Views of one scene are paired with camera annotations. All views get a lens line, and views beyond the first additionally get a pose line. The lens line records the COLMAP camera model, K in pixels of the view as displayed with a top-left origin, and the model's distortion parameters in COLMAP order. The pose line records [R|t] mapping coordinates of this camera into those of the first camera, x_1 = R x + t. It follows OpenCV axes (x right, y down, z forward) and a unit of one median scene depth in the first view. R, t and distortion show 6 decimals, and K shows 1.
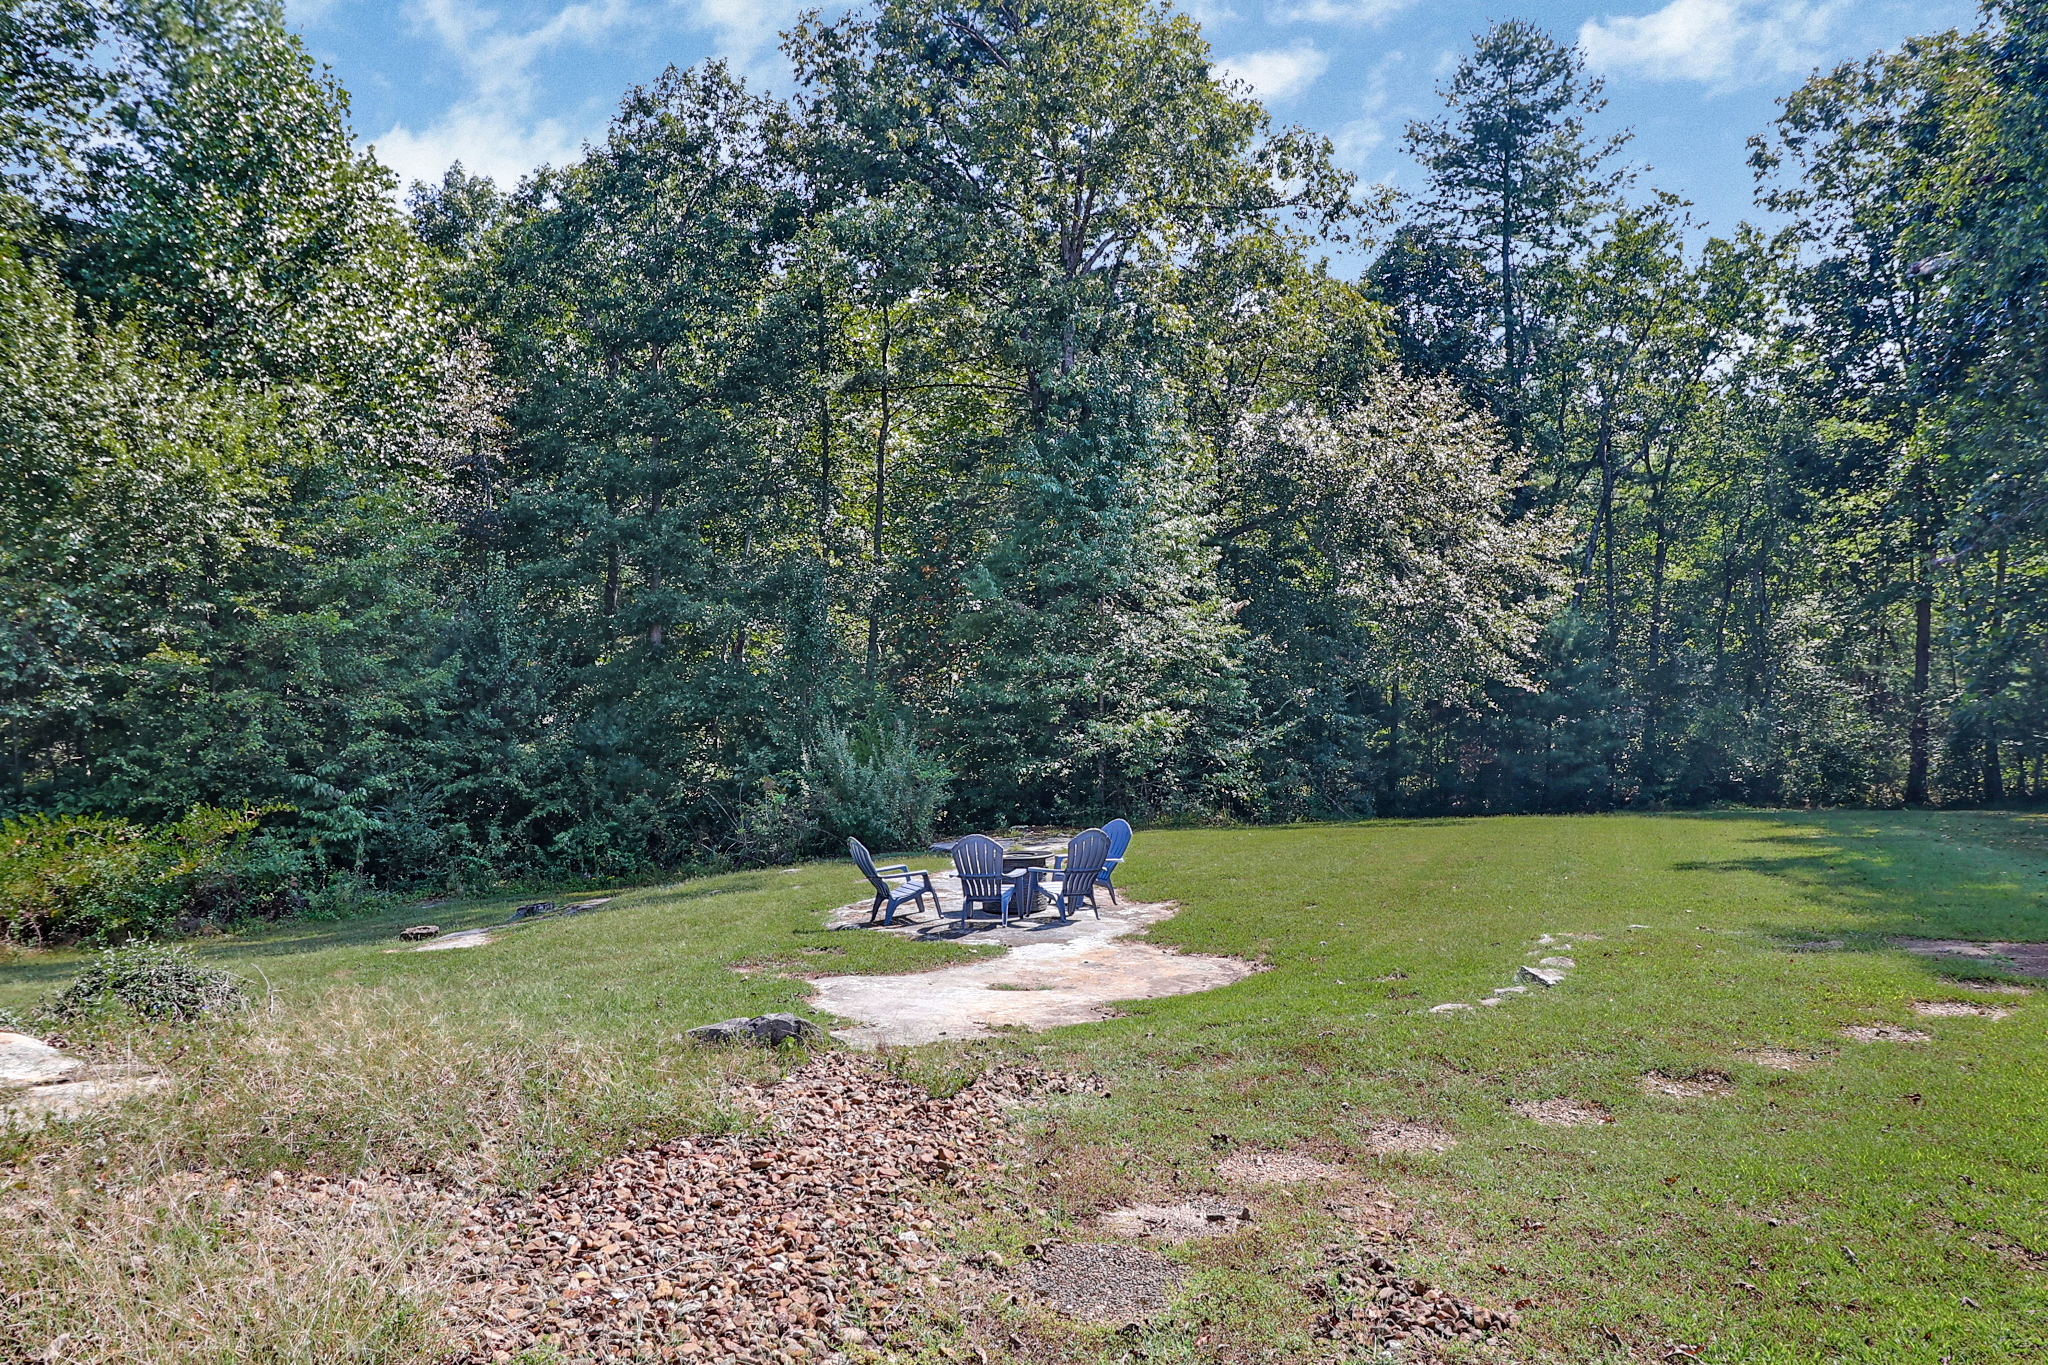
lens RADIAL K [[1399.2, 0, 1019.4], [0, 1399.2, 649.2], [0, 0, 1]] dist [0.046270, -0.045459]
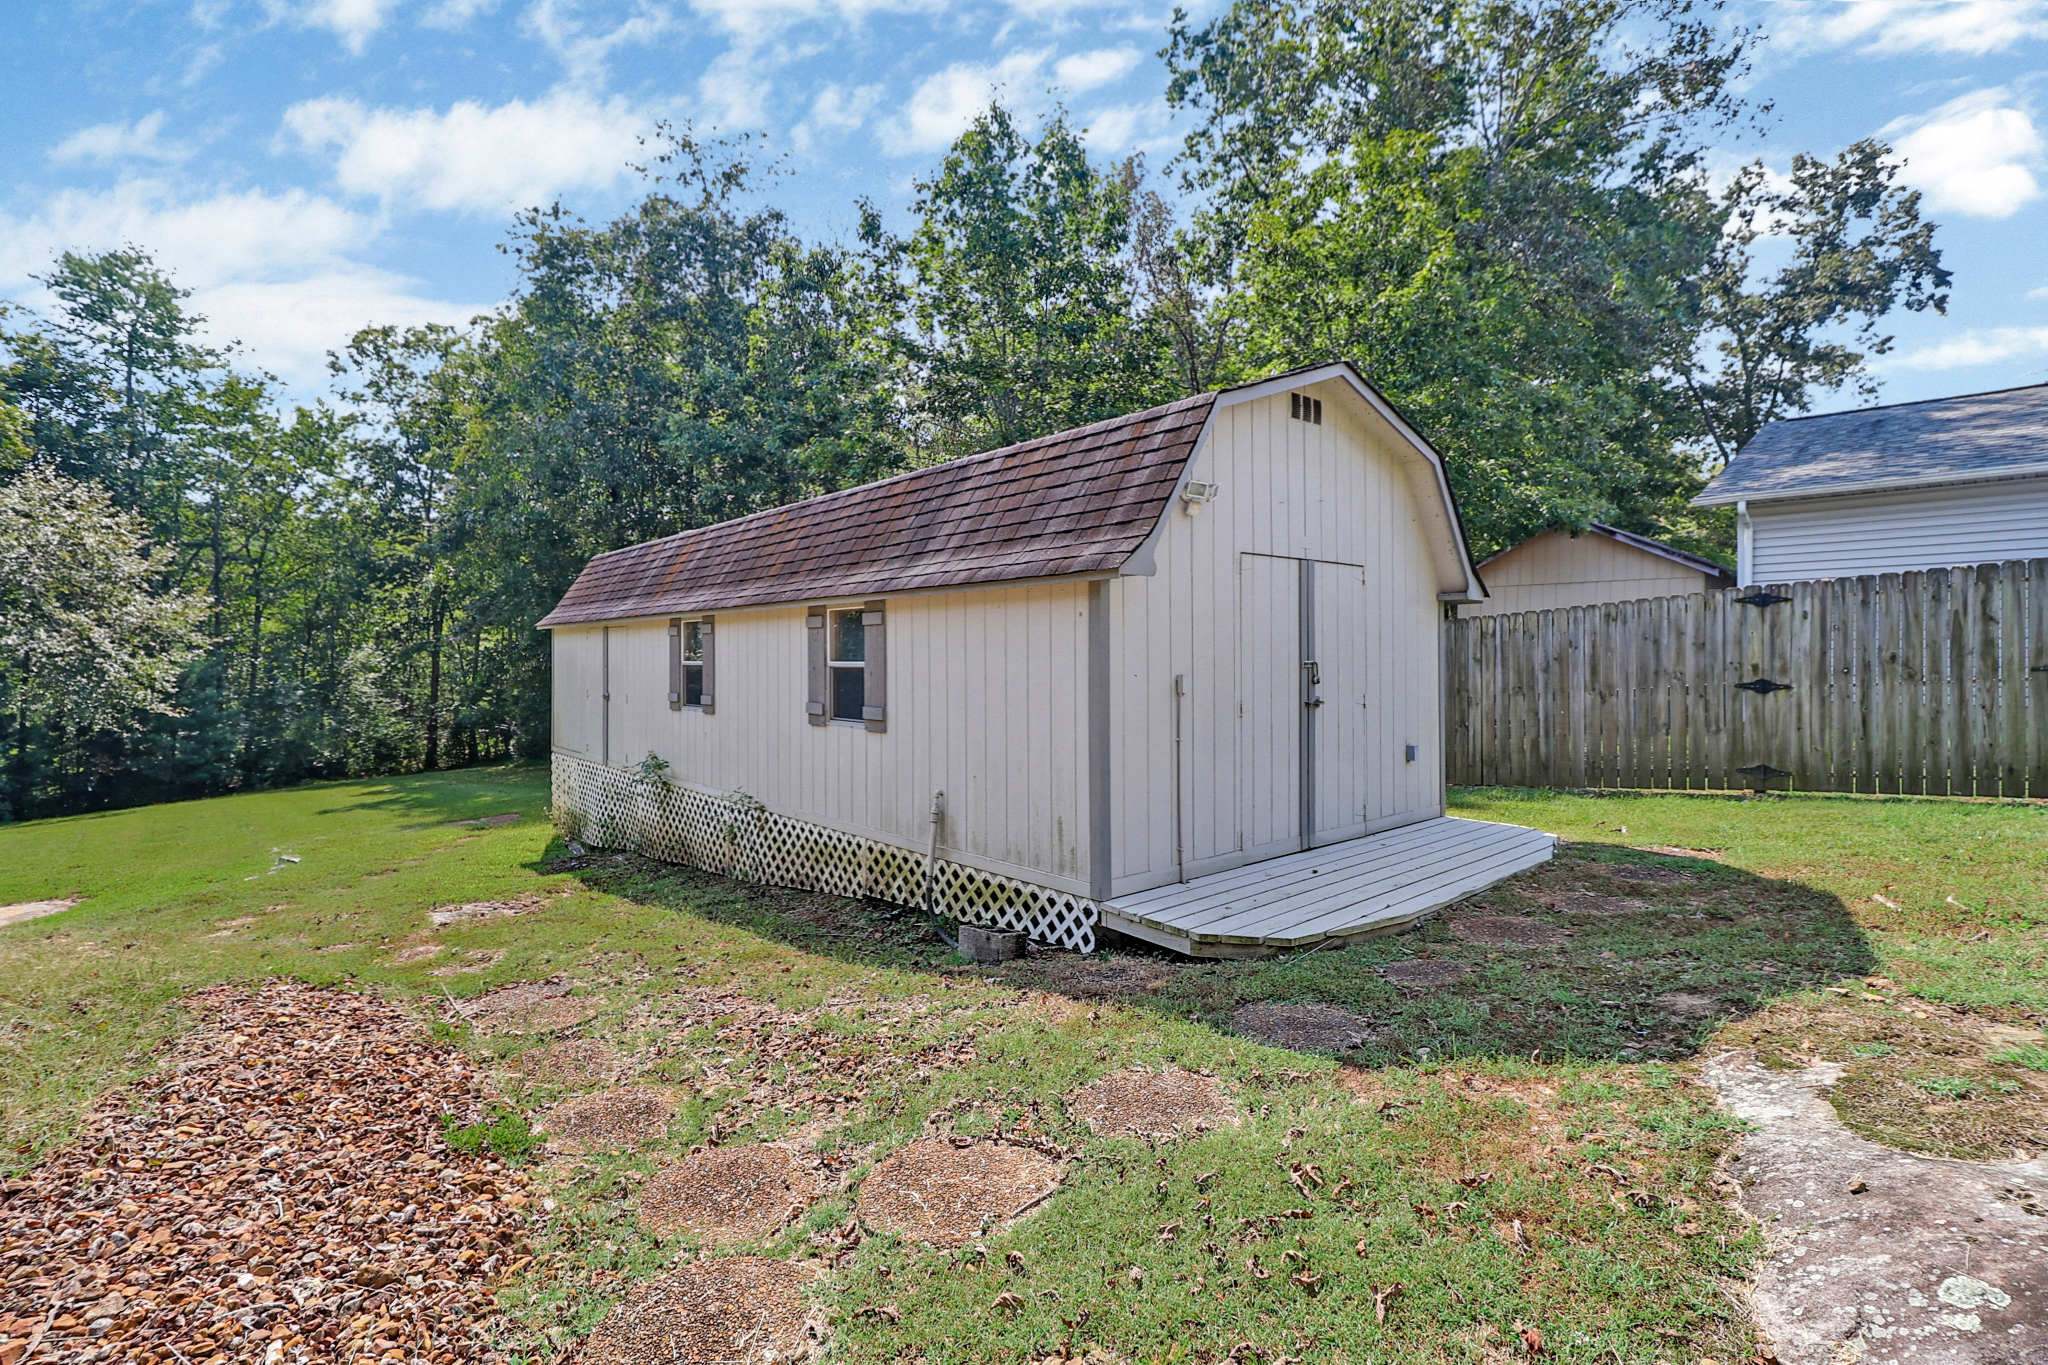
lens RADIAL K [[936.5, 0, 1015.6], [0, 936.5, 656.4], [0, 0, 1]] dist [0.000309, -0.013909]
pose [[0.425828, 0.007840, 0.904770, -0.089212], [0.004028, 0.999936, -0.010561, -0.012024], [-0.904795, 0.008141, 0.425769, -0.122480]]
